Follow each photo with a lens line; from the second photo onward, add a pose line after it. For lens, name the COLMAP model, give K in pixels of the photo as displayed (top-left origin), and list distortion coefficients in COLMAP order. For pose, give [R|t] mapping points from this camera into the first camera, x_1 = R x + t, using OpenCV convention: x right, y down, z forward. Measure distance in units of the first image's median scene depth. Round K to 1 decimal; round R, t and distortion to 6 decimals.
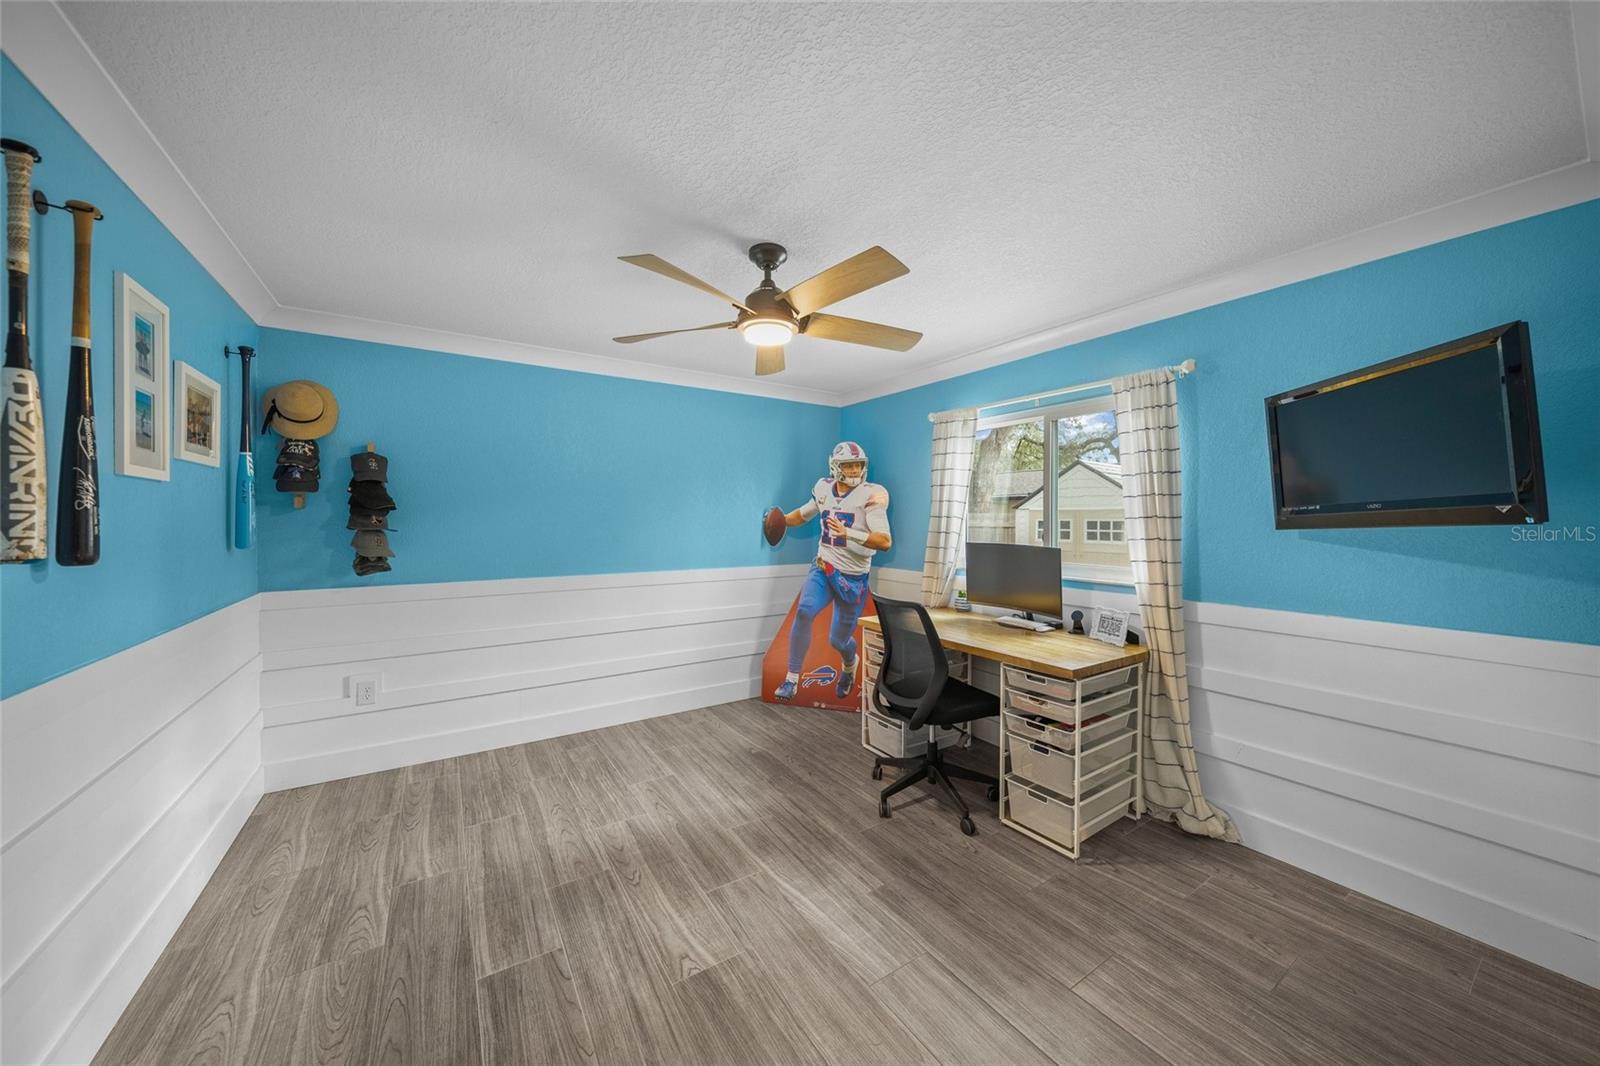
lens RADIAL K [[551.7, 0, 797.8], [0, 551.7, 521.8], [0, 0, 1]] dist [-0.005040, 0.000822]
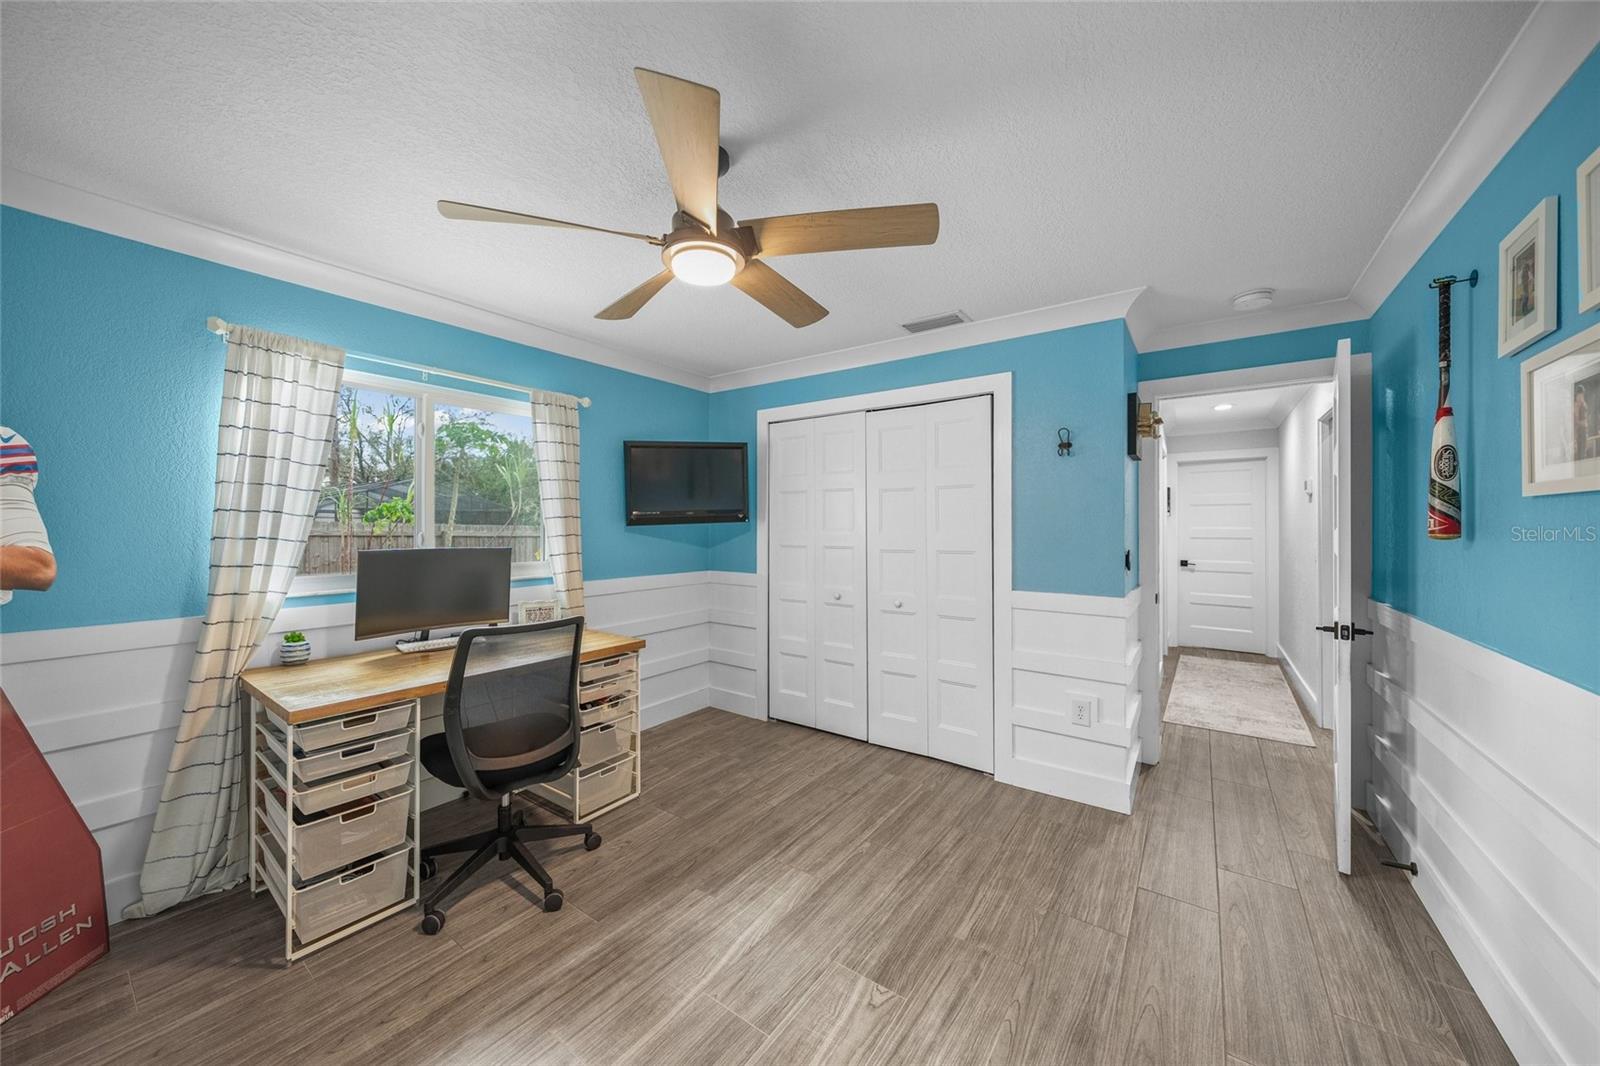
lens RADIAL K [[551.7, 0, 793.1], [0, 551.7, 527.4], [0, 0, 1]] dist [-0.005040, 0.000822]
pose [[-0.348083, -0.007431, 0.937434, -0.931687], [0.001146, 0.999964, 0.008352, 0.006180], [-0.937463, 0.003982, -0.348062, 1.340401]]
